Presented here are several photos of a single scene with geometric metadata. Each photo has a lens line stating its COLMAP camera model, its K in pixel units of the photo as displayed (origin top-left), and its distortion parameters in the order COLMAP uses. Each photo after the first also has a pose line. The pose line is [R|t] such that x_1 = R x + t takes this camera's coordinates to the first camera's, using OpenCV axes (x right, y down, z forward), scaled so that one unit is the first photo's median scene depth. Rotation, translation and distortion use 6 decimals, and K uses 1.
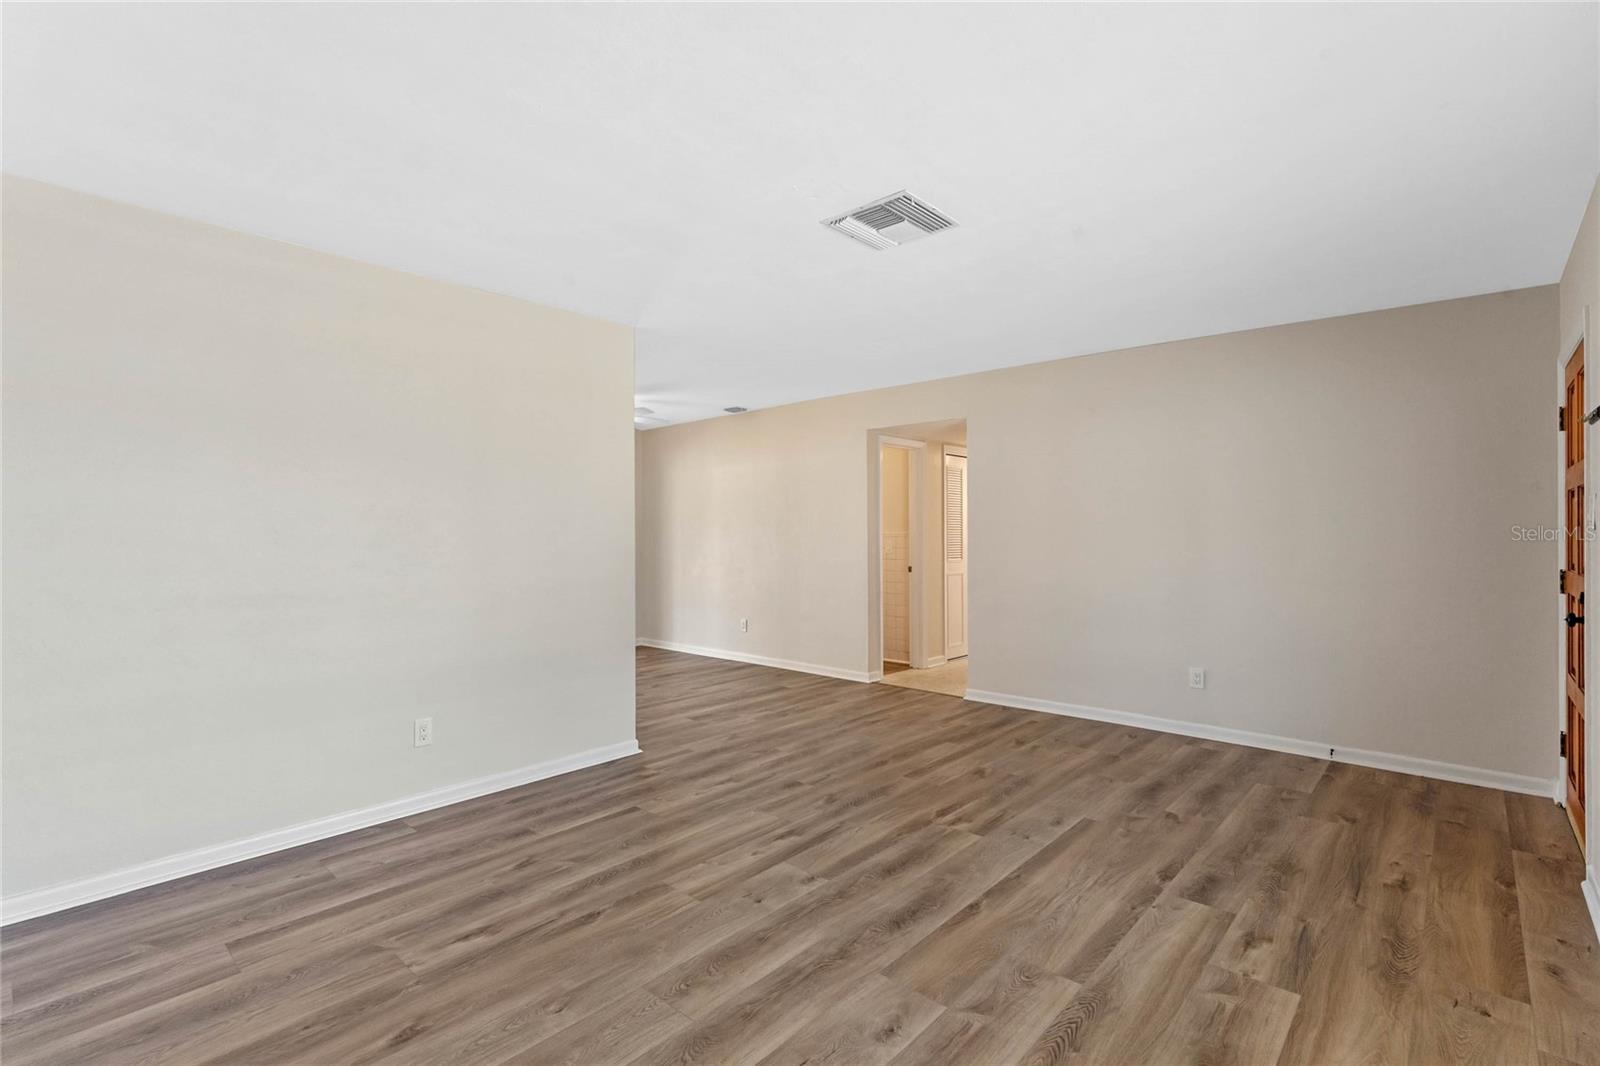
lens RADIAL K [[731.8, 0, 798.3], [0, 731.8, 535.4], [0, 0, 1]] dist [0.000810, -0.000366]
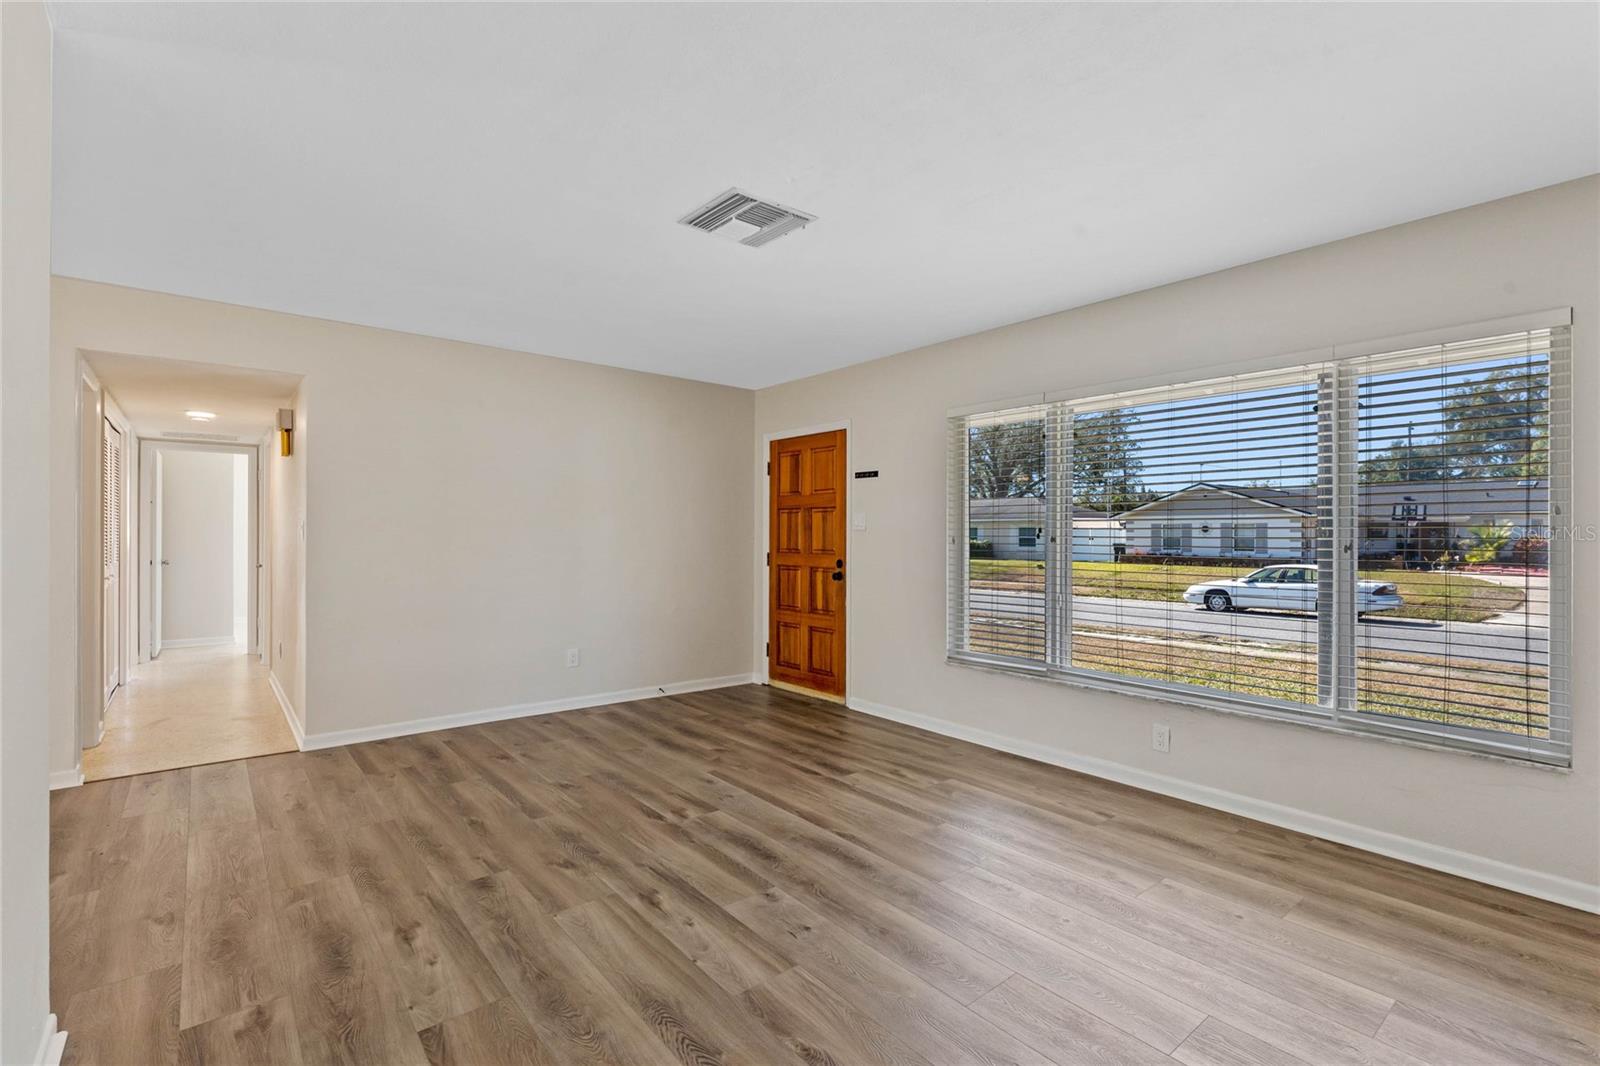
lens RADIAL K [[731.8, 0, 783.4], [0, 731.8, 529.8], [0, 0, 1]] dist [0.000810, -0.000366]
pose [[0.160475, 0.008021, 0.987007, -0.791458], [-0.002075, 0.999968, -0.007789, 0.002529], [-0.987038, -0.000798, 0.160487, 0.713738]]
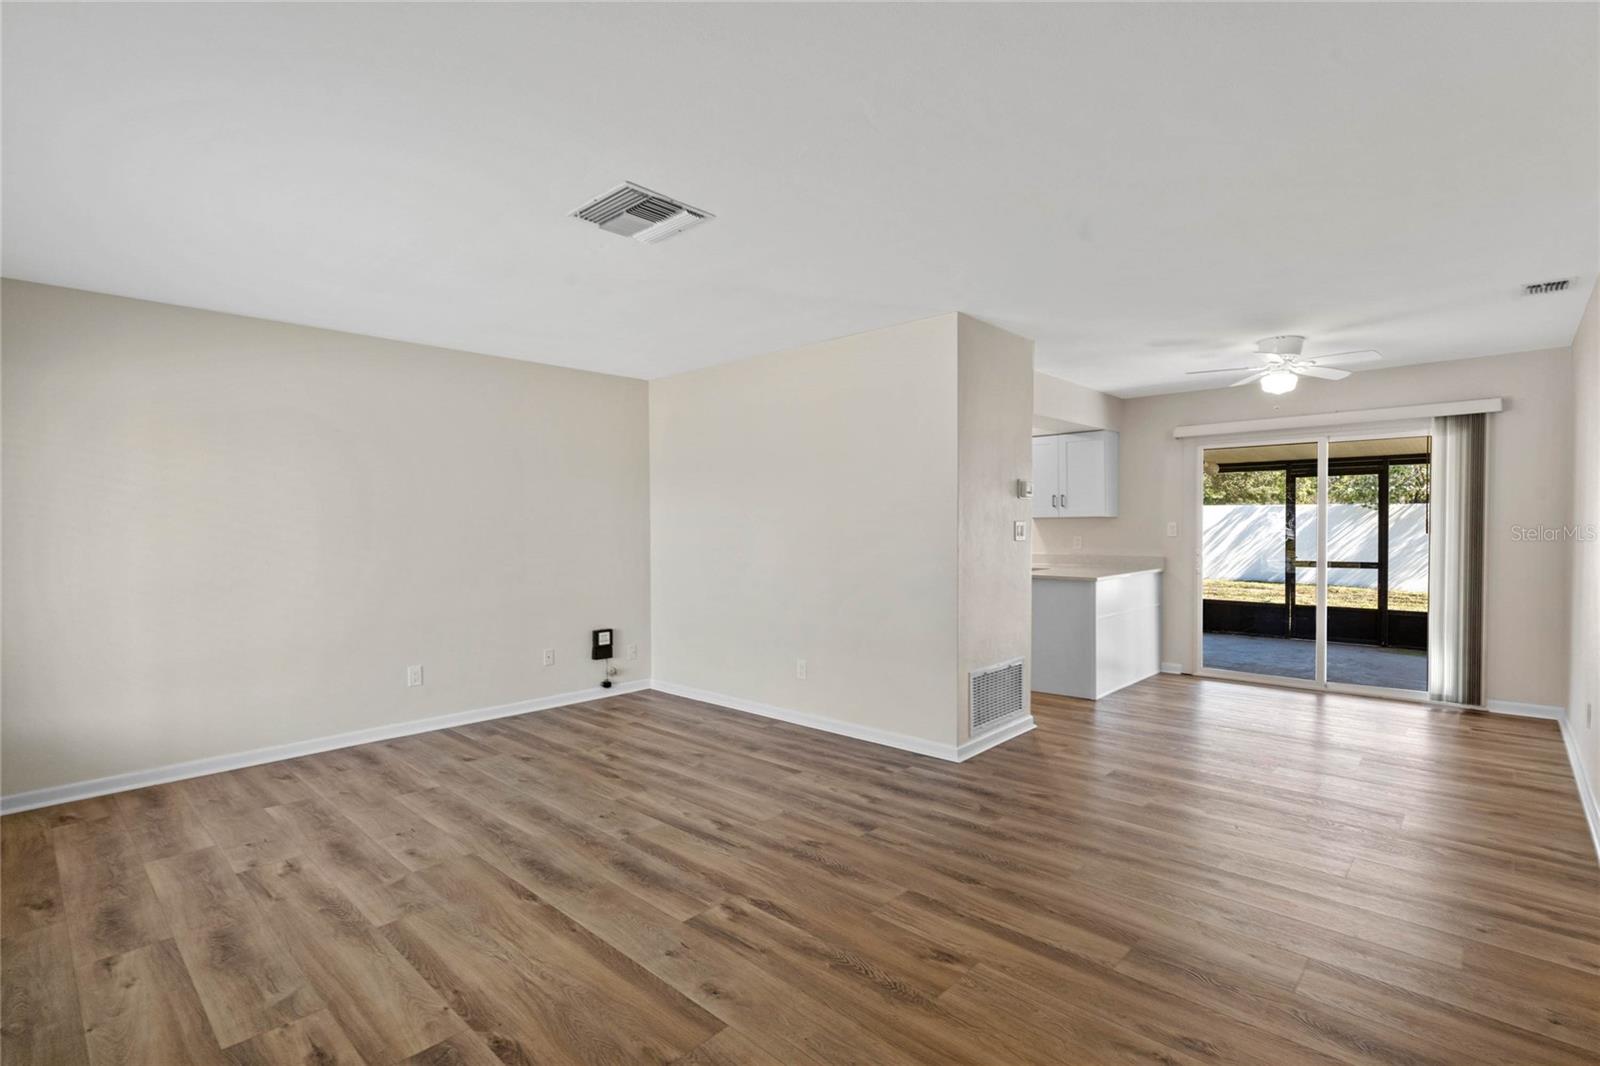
lens RADIAL K [[731.8, 0, 803.8], [0, 731.8, 529.7], [0, 0, 1]] dist [0.000810, -0.000366]
pose [[0.003014, 0.010576, -0.999940, 1.022805], [0.002484, 0.999941, 0.010583, -0.025620], [0.999992, -0.002516, 0.002987, 1.102905]]
